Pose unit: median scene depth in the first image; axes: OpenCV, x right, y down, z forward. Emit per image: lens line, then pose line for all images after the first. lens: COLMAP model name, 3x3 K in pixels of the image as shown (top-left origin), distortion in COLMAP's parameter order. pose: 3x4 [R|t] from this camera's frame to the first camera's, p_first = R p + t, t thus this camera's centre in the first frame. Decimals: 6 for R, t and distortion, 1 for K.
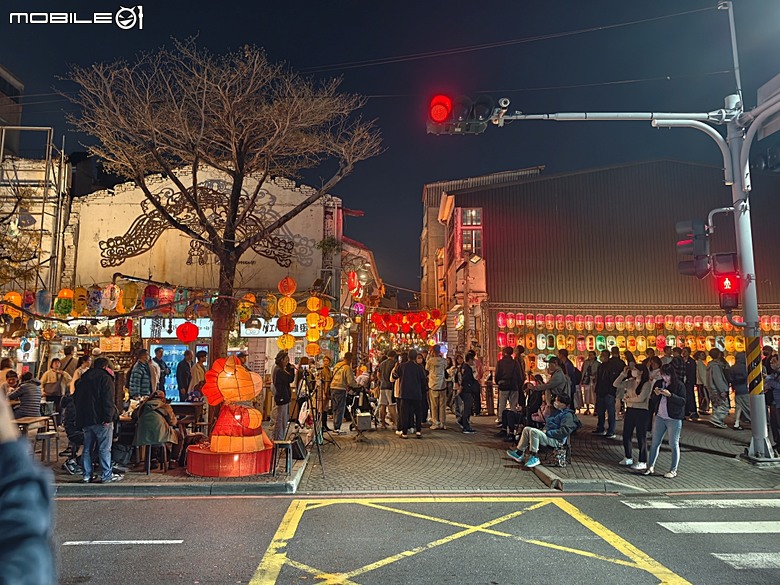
lens RADIAL K [[560.9, 0, 385.3], [0, 560.9, 289.3], [0, 0, 1]] dist [0.042398, -0.045885]
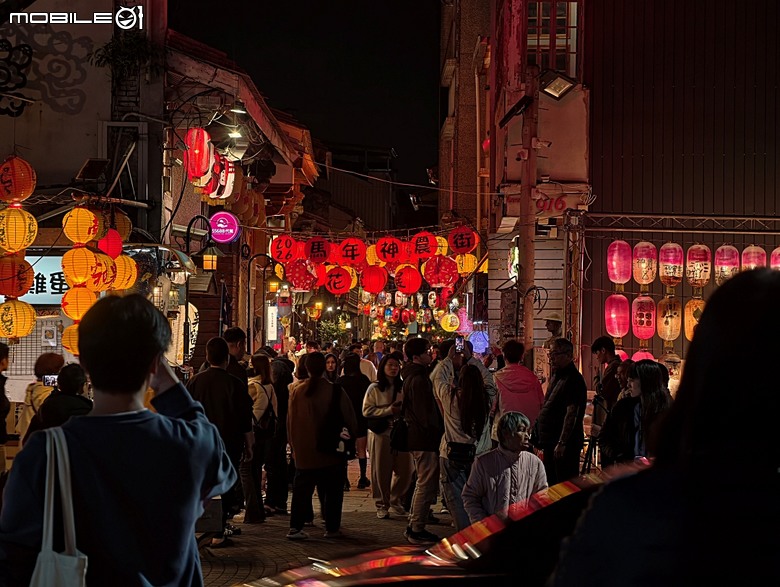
lens RADIAL K [[1929.9, 0, 391.8], [0, 1929.9, 294.9], [0, 0, 1]] dist [0.214309, 0.000000]
pose [[0.999930, 0.007695, 0.009004, 0.058667], [-0.008411, 0.996571, 0.082308, -0.028898], [-0.008339, -0.082378, 0.996566, -0.268341]]
